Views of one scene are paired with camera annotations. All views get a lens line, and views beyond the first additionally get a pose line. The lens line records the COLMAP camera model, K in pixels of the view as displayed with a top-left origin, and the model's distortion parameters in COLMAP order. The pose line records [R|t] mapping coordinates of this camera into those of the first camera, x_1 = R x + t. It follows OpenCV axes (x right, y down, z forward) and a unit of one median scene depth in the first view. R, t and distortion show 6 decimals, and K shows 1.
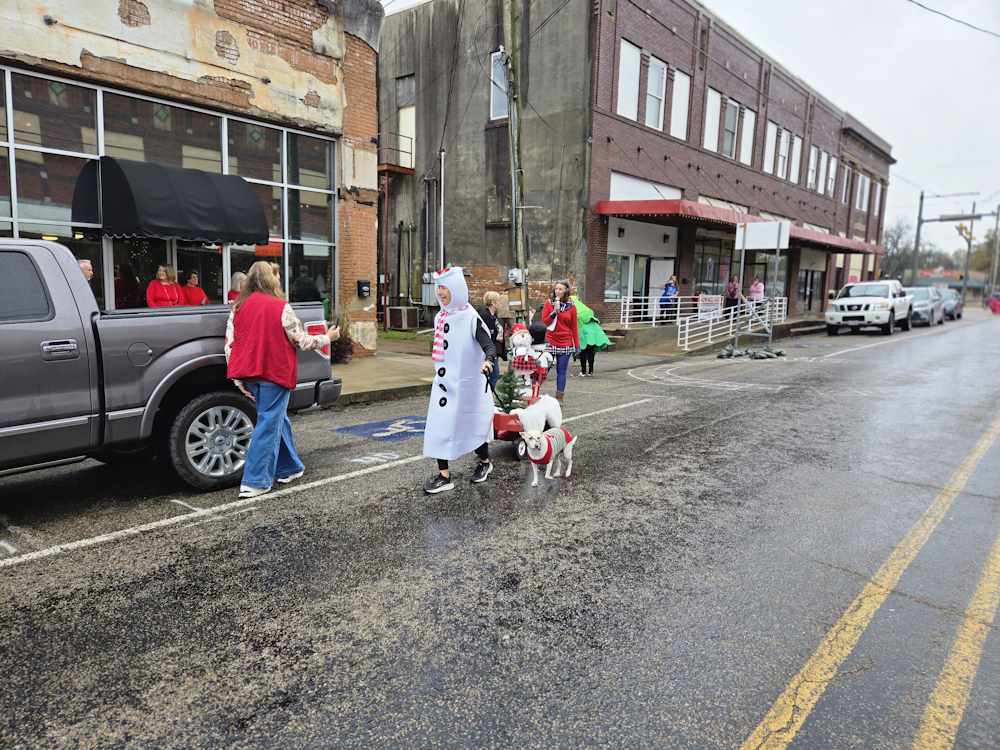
lens RADIAL K [[678.1, 0, 506.6], [0, 678.1, 370.9], [0, 0, 1]] dist [0.094894, -0.095413]
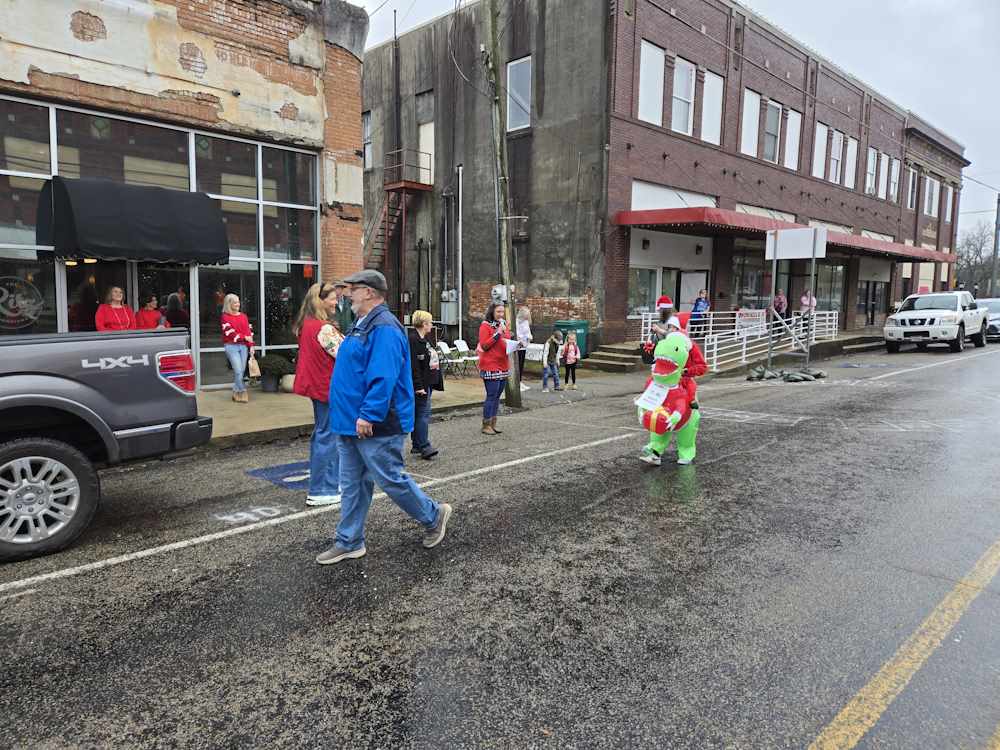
lens RADIAL K [[671.9, 0, 499.7], [0, 671.9, 363.8], [0, 0, 1]] dist [0.090914, -0.085974]
pose [[0.994616, -0.004794, -0.103518, 0.081769], [0.001300, 0.999428, -0.033785, -0.011300], [0.103621, 0.033468, 0.994054, 0.084092]]
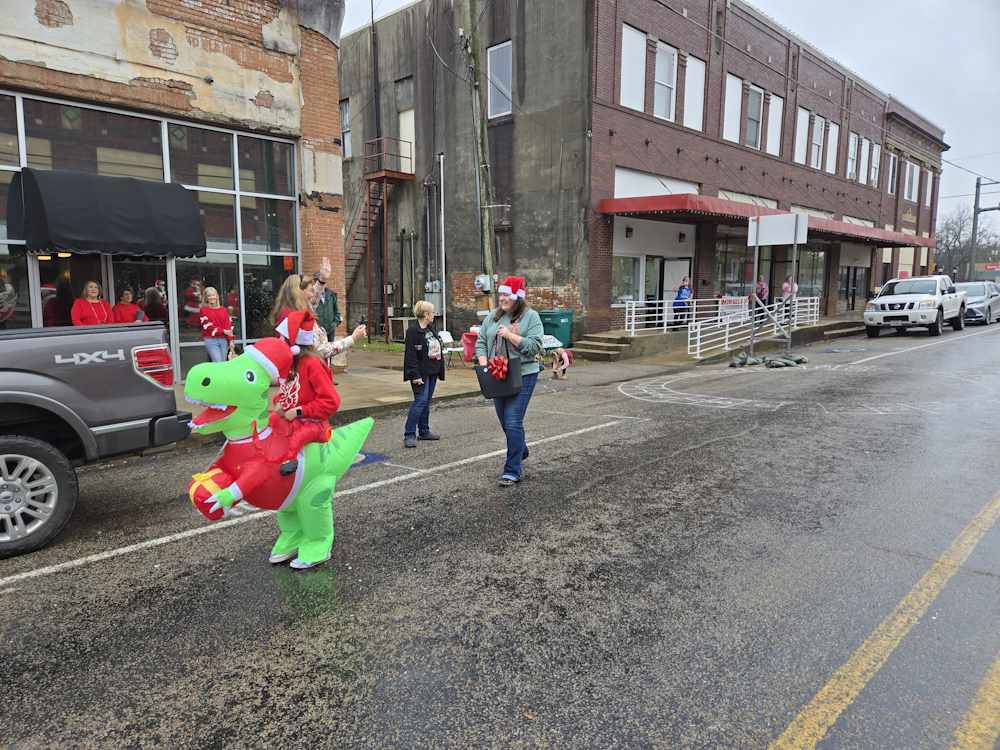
lens RADIAL K [[671.0, 0, 500.0], [0, 671.0, 375.0], [0, 0, 1]] dist [0.090356, -0.083903]
pose [[0.996438, -0.017120, -0.082572, 0.083109], [0.016910, 0.999852, -0.003238, -0.010814], [0.082615, 0.001830, 0.996580, 0.086216]]
